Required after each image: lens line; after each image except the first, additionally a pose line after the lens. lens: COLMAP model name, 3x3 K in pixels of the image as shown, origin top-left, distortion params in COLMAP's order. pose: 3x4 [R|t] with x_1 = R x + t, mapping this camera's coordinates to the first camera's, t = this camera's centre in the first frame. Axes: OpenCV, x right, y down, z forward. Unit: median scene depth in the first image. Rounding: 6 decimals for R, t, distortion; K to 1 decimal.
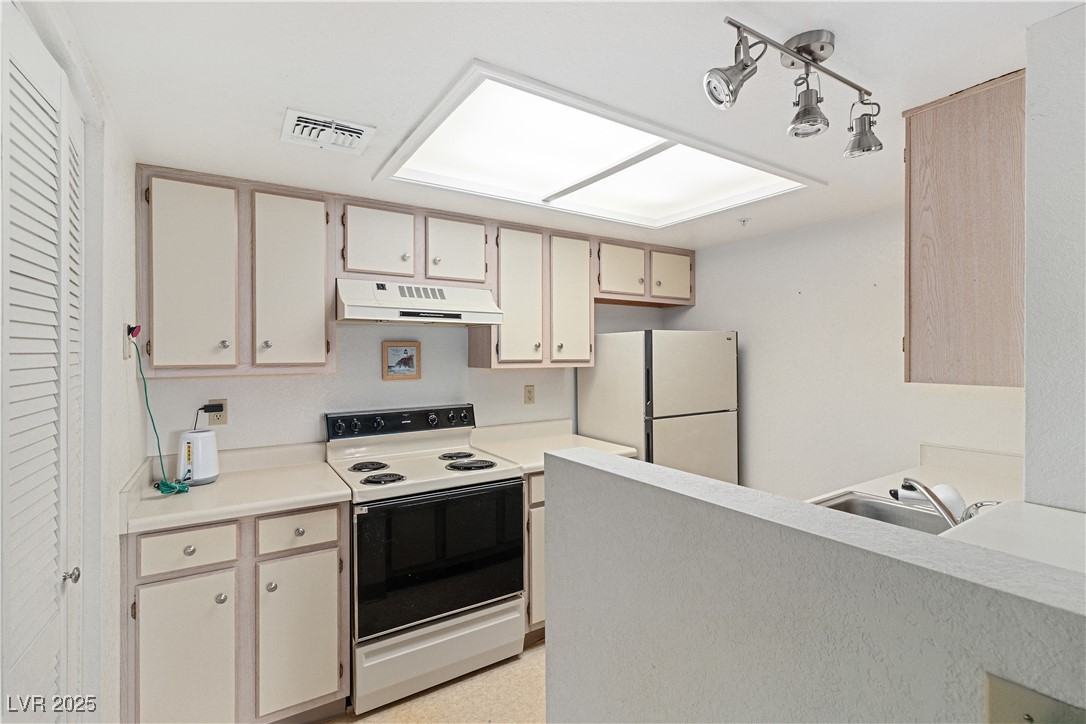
lens RADIAL K [[499.1, 0, 541.2], [0, 499.1, 355.8], [0, 0, 1]] dist [0.004809, 0.000512]
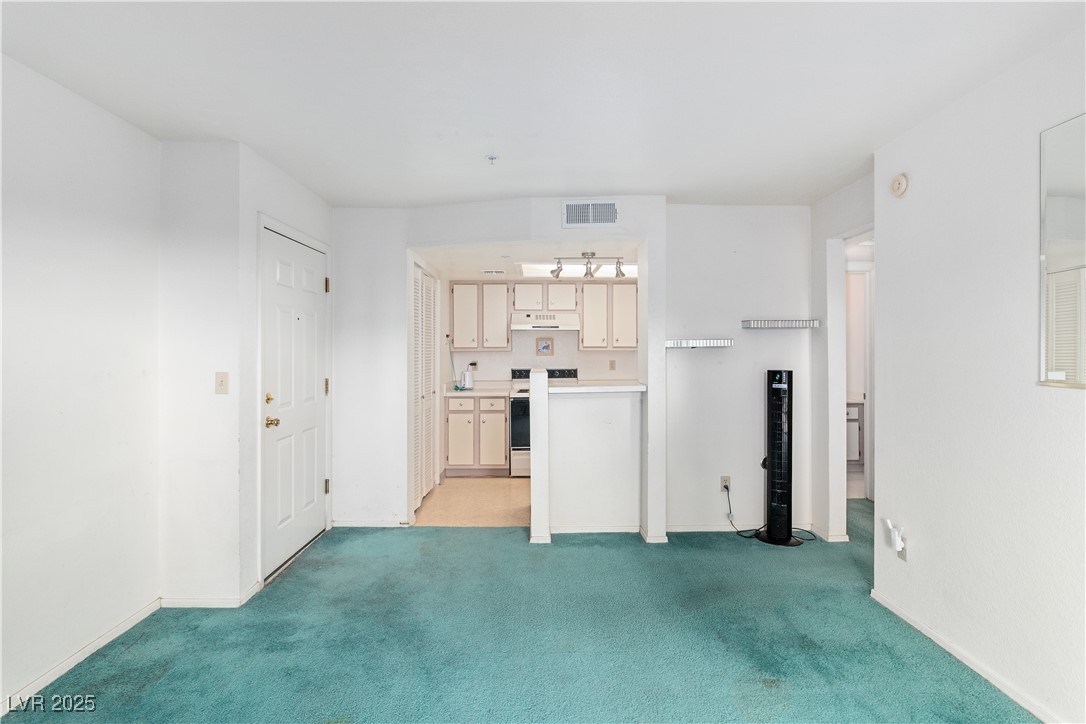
lens RADIAL K [[546.5, 0, 543.2], [0, 546.5, 356.9], [0, 0, 1]] dist [-0.005209, -0.001818]
pose [[0.850002, 0.005502, -0.526750, 1.183962], [-0.002718, 0.999978, 0.006058, 0.046547], [0.526772, -0.003717, 0.849998, -1.265243]]
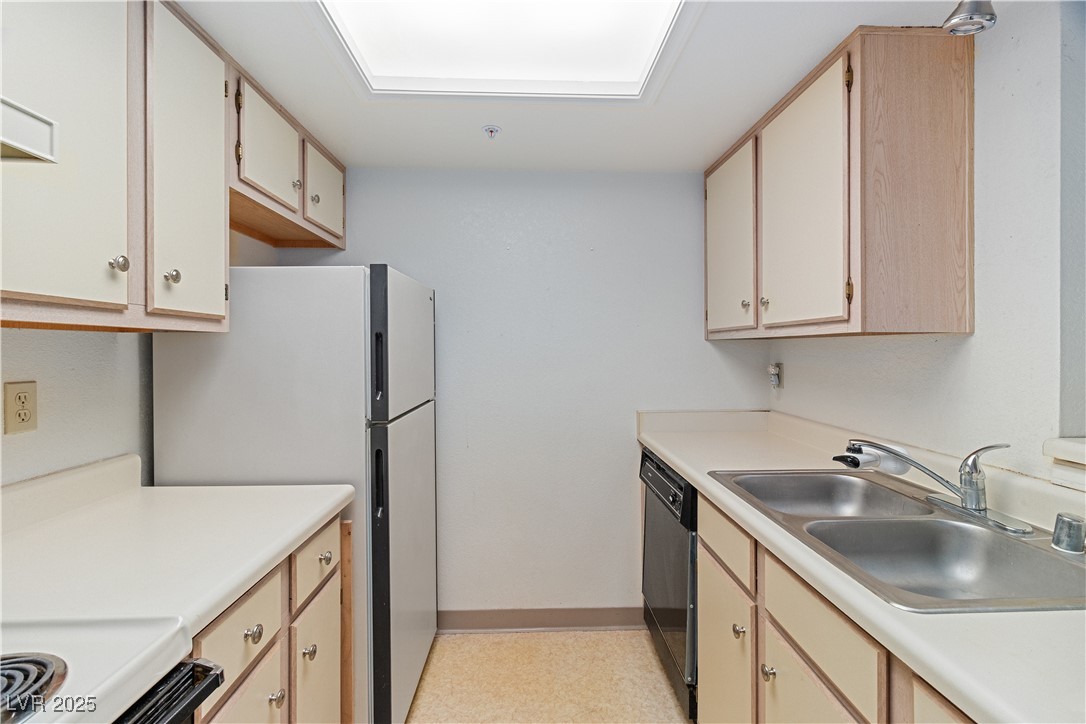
lens RADIAL K [[499.1, 0, 544.3], [0, 499.1, 349.4], [0, 0, 1]] dist [0.004809, 0.000512]
pose [[0.501083, 0.001333, 0.865398, -0.209111], [0.005068, 0.999977, -0.004474, 0.055791], [-0.865384, 0.006628, 0.501065, 0.678347]]
